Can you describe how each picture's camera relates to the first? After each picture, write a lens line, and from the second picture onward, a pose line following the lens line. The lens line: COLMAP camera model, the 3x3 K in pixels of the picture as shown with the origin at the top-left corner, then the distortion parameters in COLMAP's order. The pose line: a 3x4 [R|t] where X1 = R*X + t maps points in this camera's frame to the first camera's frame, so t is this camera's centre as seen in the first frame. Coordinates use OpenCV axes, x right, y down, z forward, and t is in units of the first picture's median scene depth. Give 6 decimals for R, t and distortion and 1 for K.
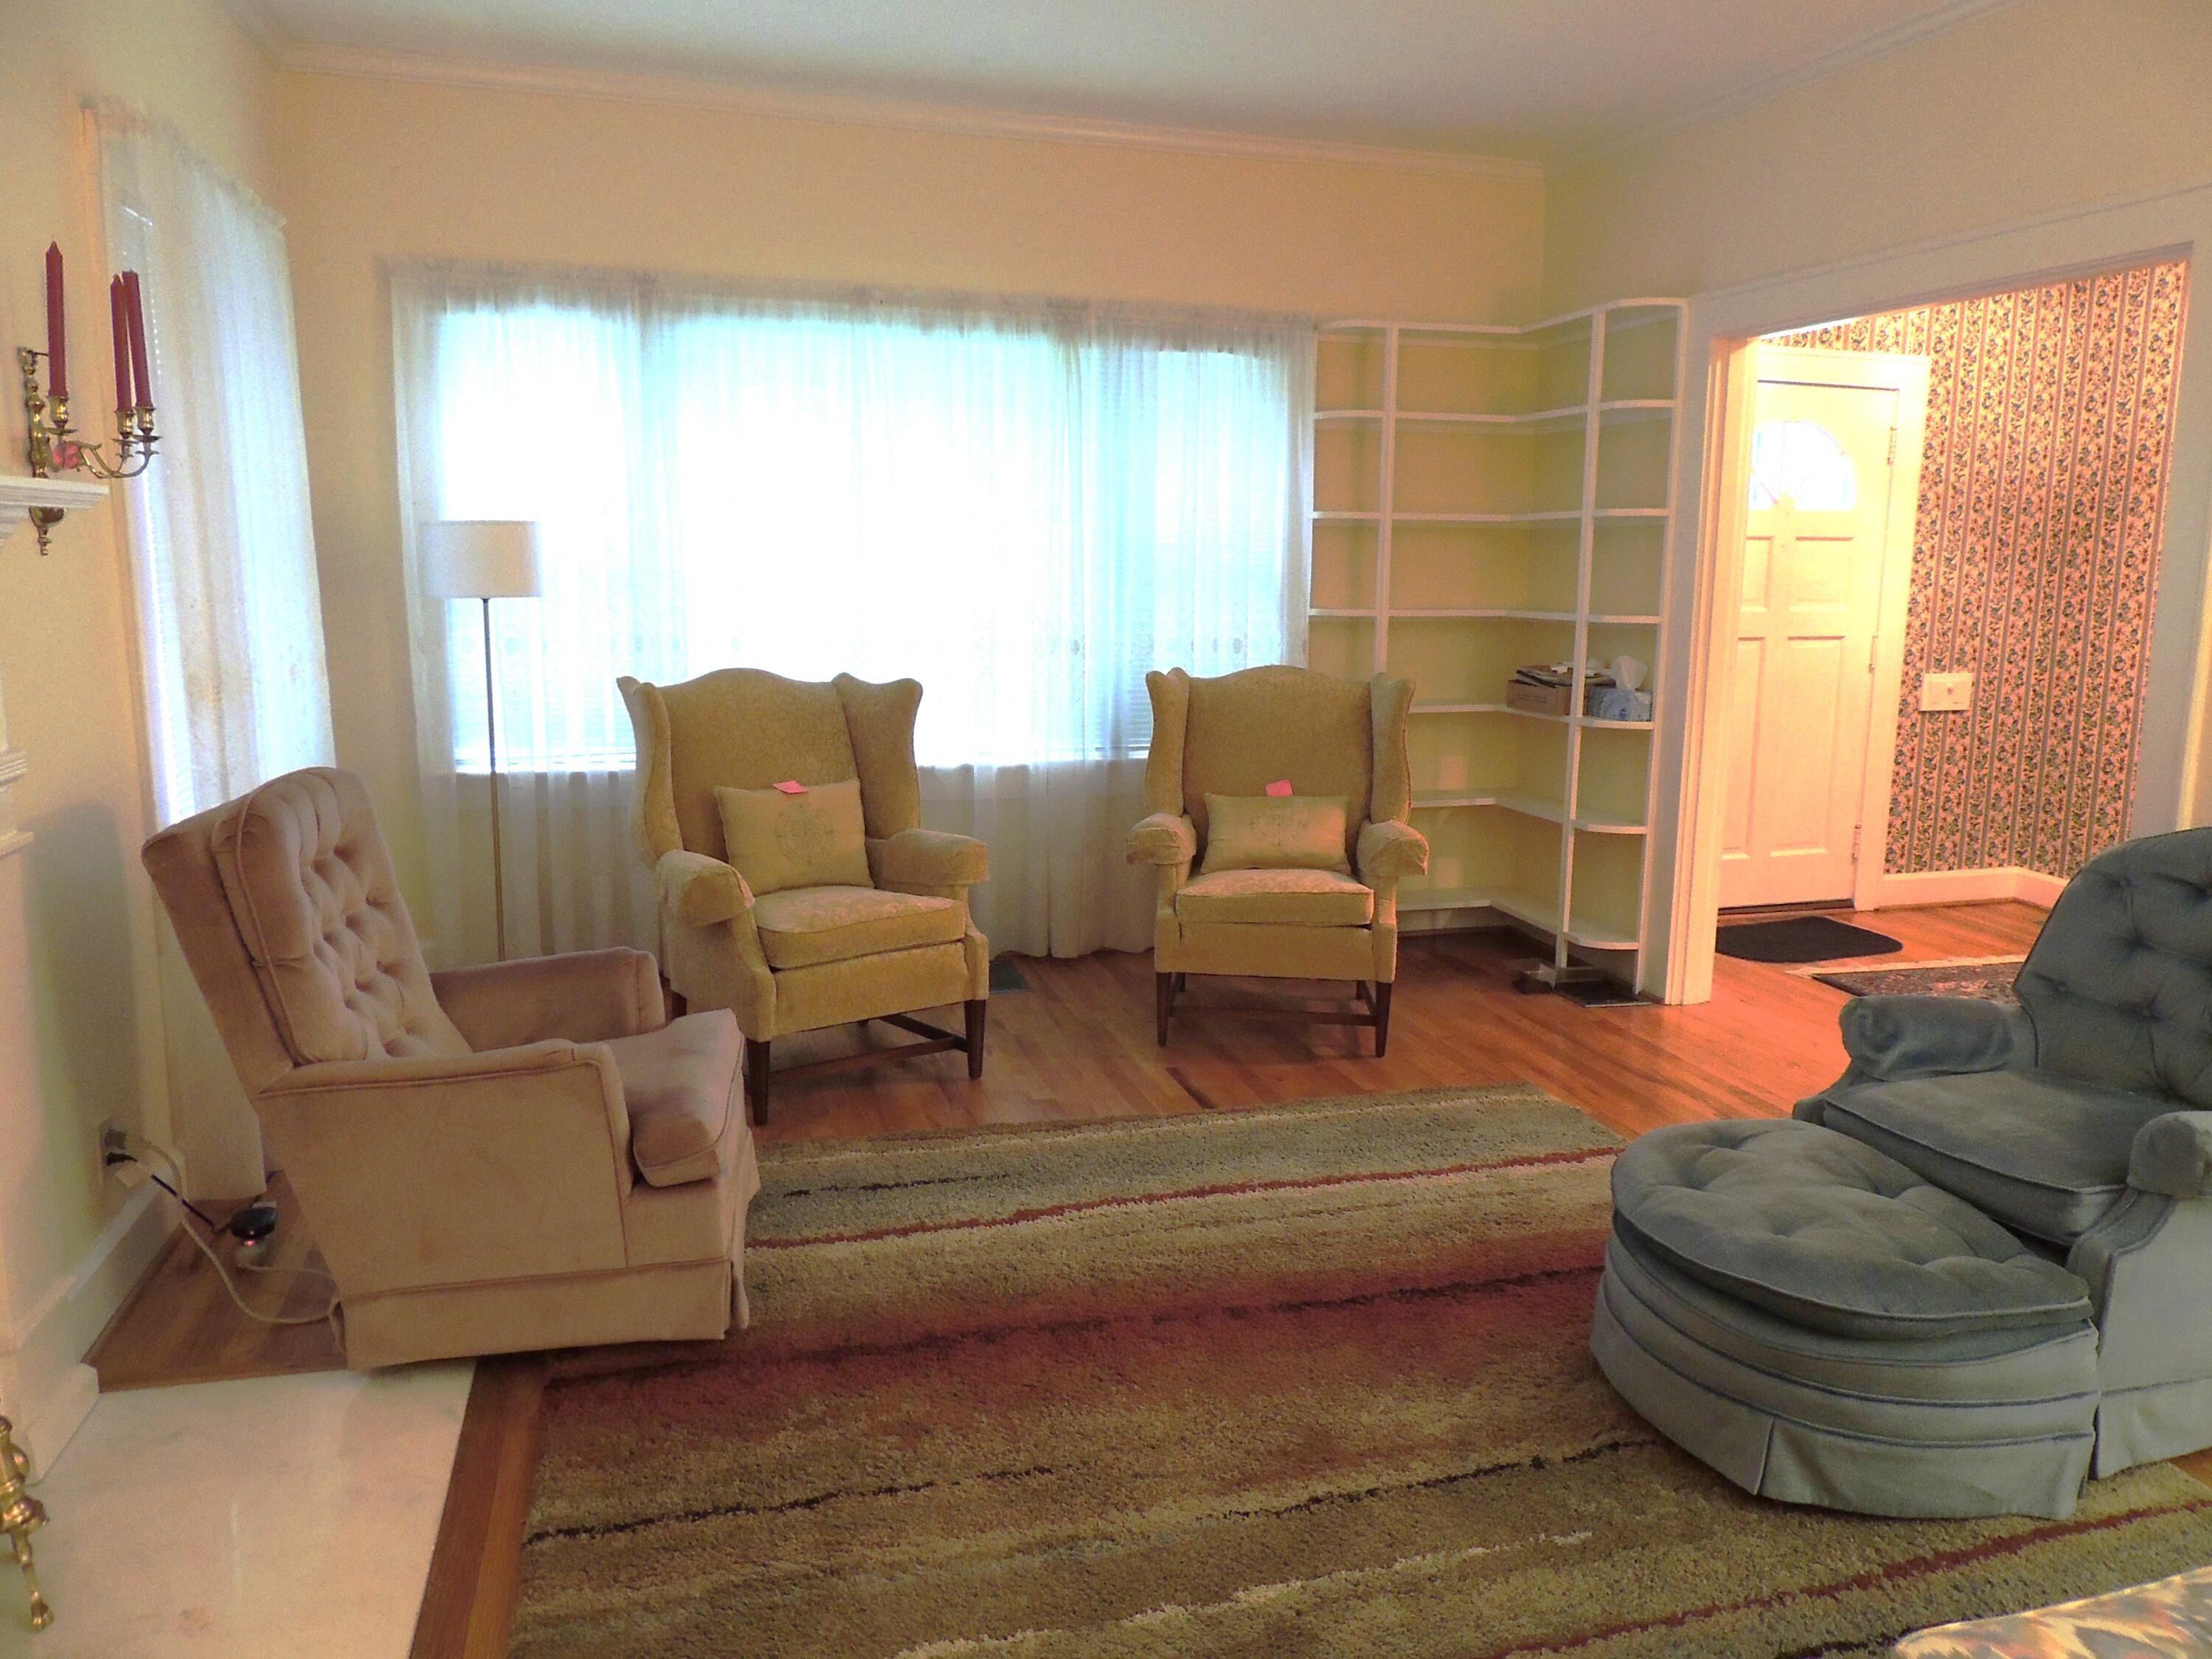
lens RADIAL K [[1562.9, 0, 1117.0], [0, 1562.9, 833.2], [0, 0, 1]] dist [-0.027612, 0.007127]
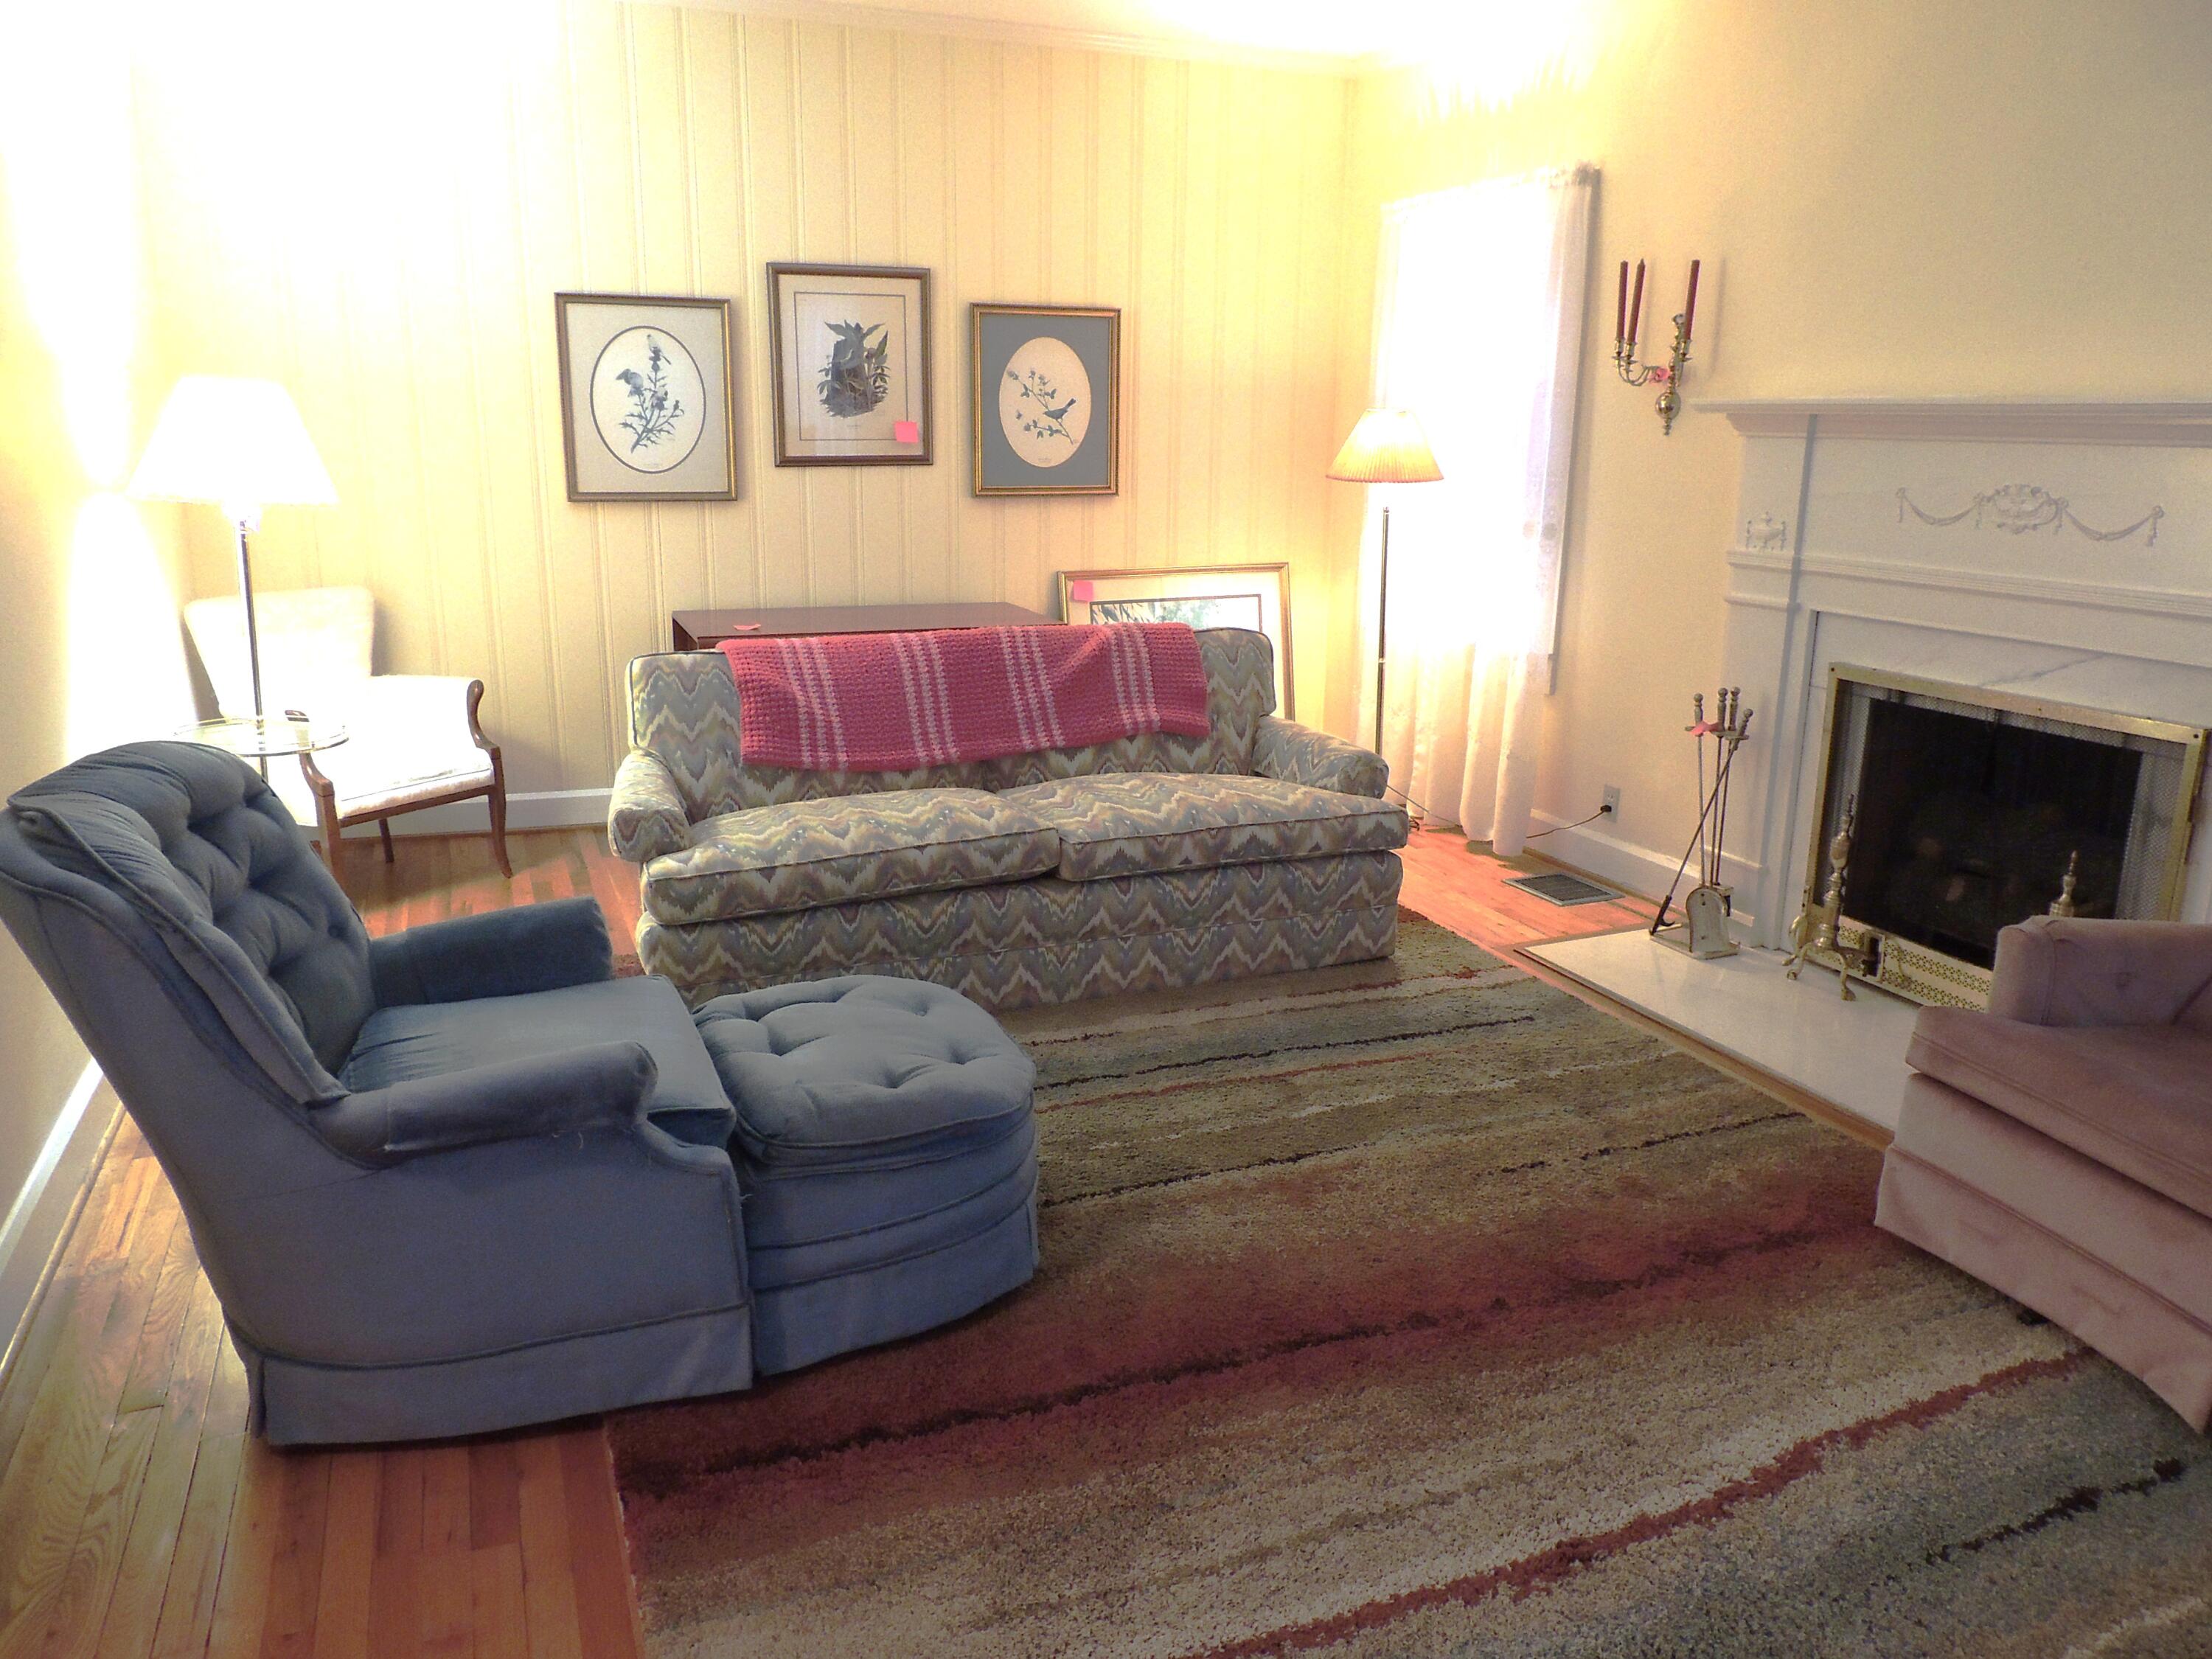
lens RADIAL K [[1562.9, 0, 1112.1], [0, 1562.9, 837.1], [0, 0, 1]] dist [-0.027612, 0.007127]
pose [[-0.993133, 0.005845, -0.116848, 0.202233], [-0.043955, 0.906941, 0.418957, -0.169205], [0.108423, 0.421216, -0.900456, 0.961106]]
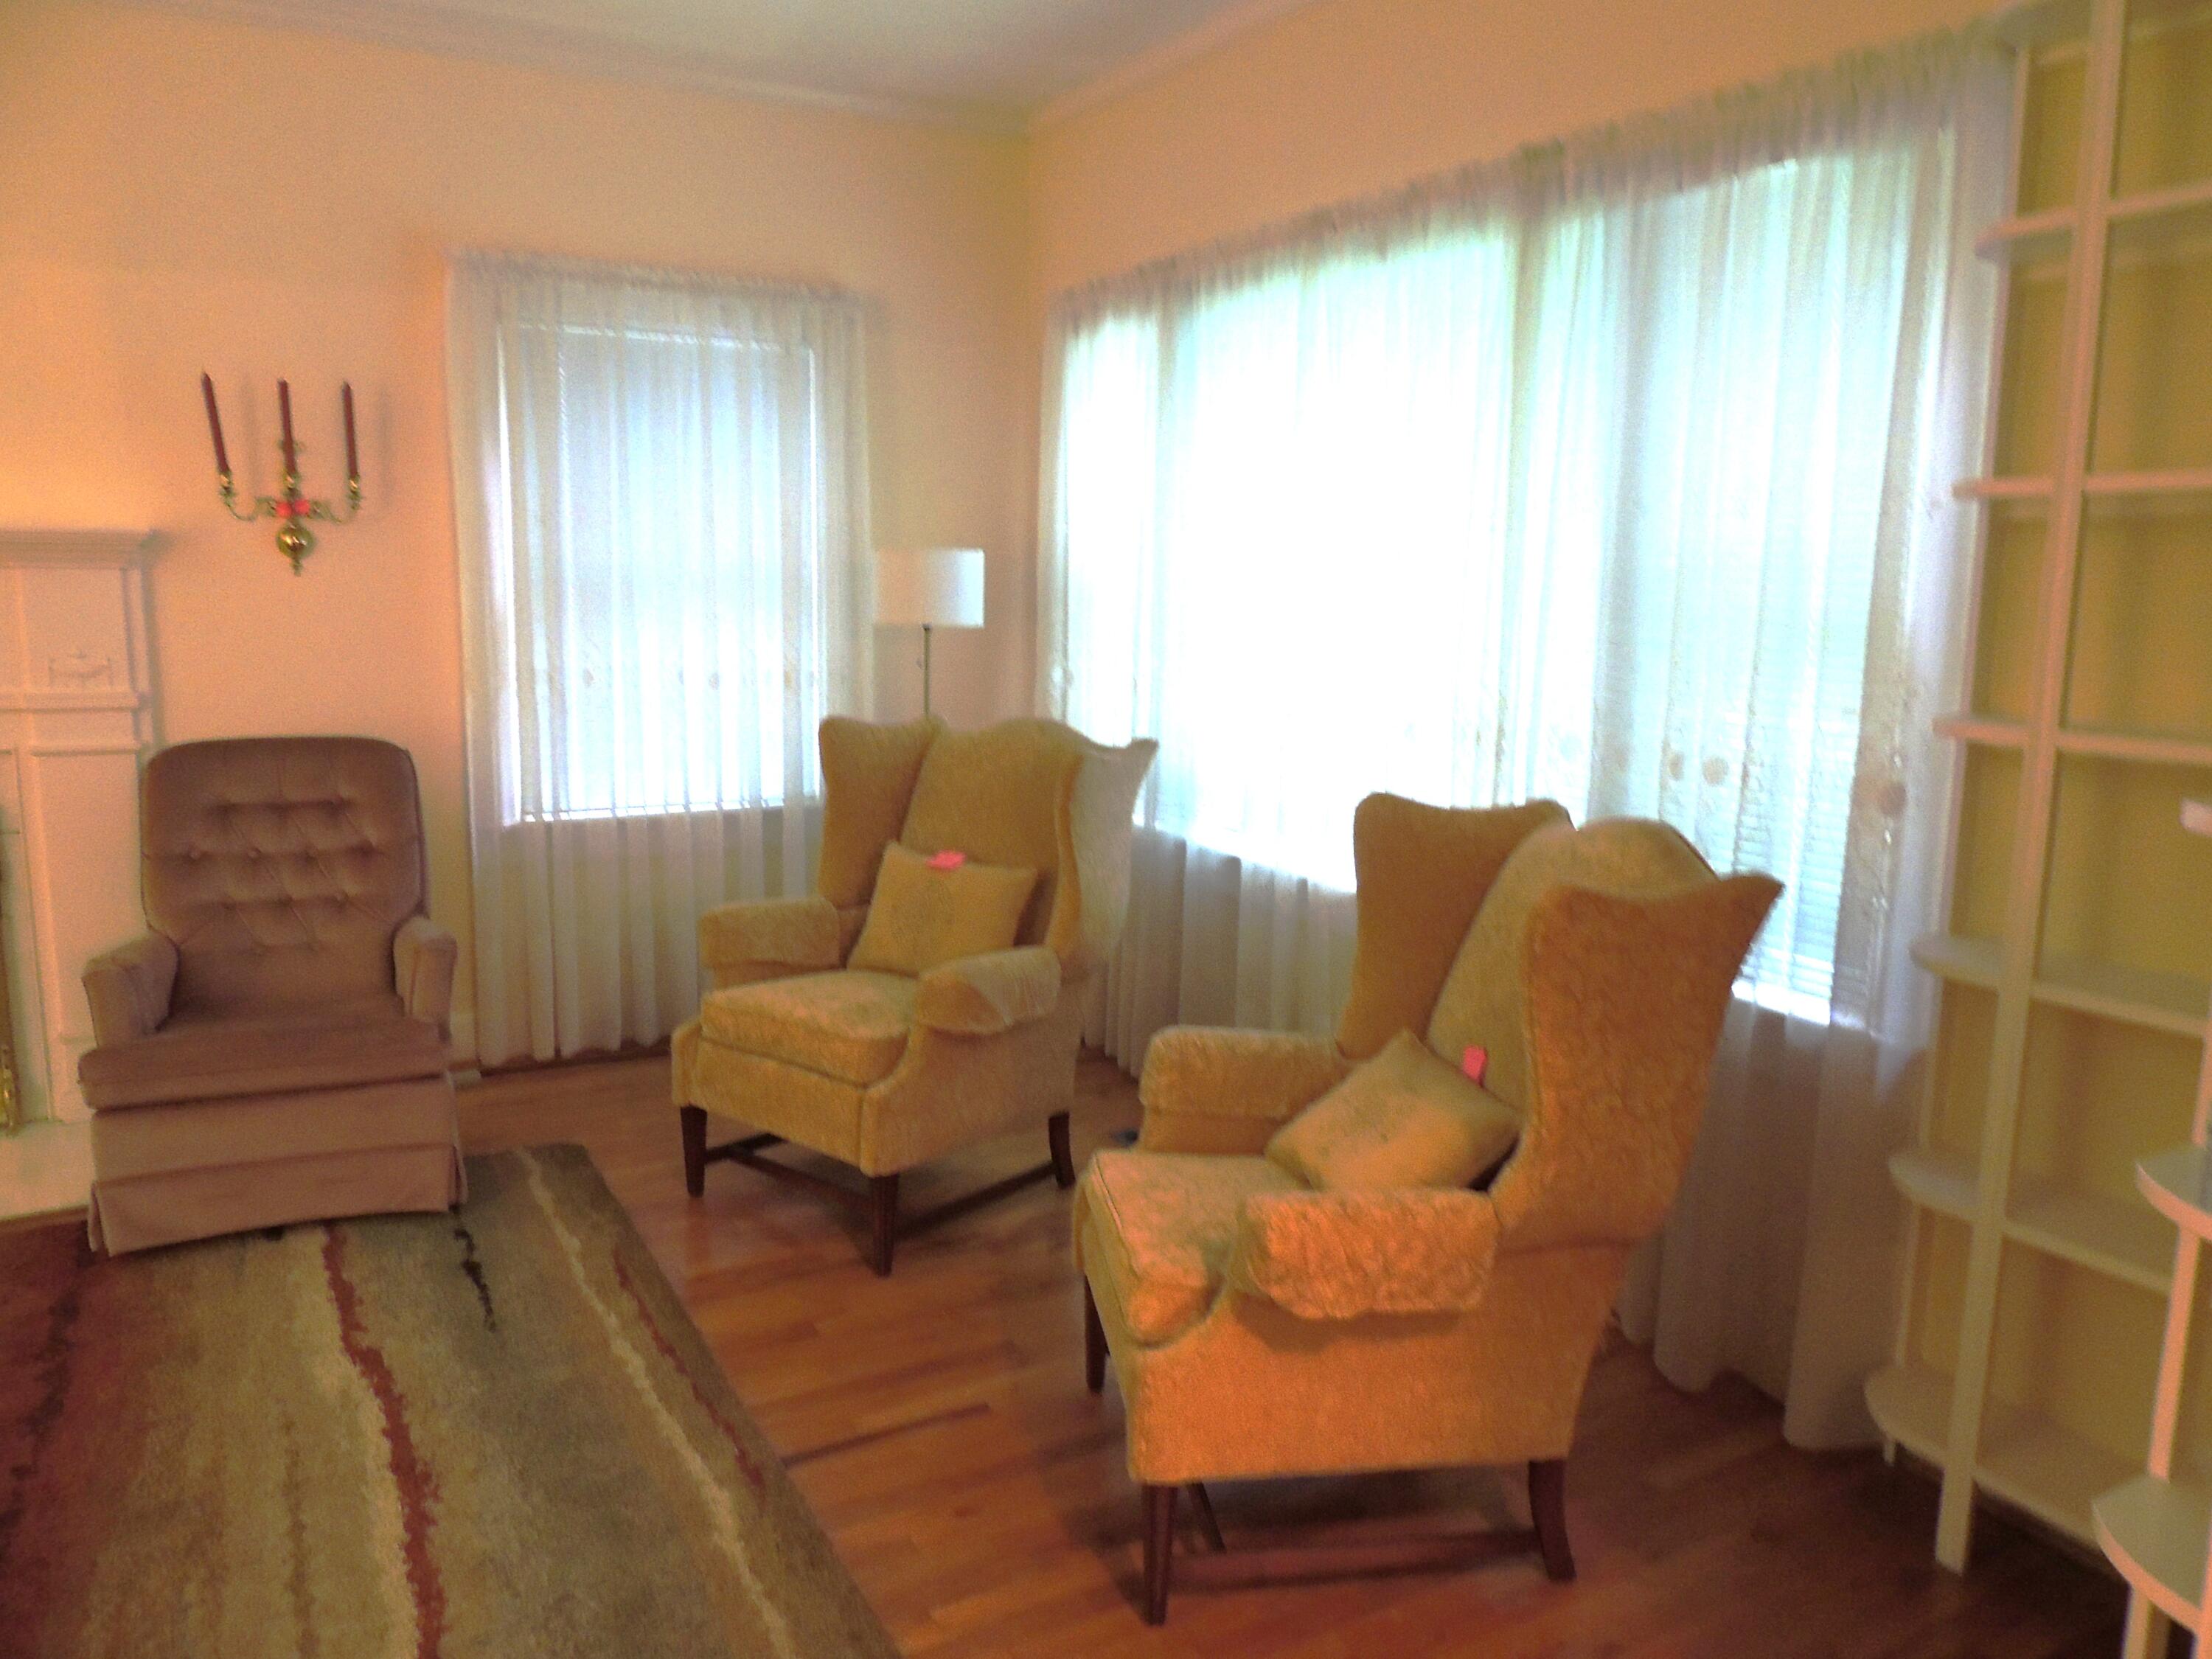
lens RADIAL K [[1562.9, 0, 1112.6], [0, 1562.9, 840.0], [0, 0, 1]] dist [-0.027612, 0.007127]
pose [[0.233229, 0.149292, -0.960894, 0.527982], [-0.184205, 0.977037, 0.107090, -0.125792], [0.954816, 0.152025, 0.255373, 0.750357]]
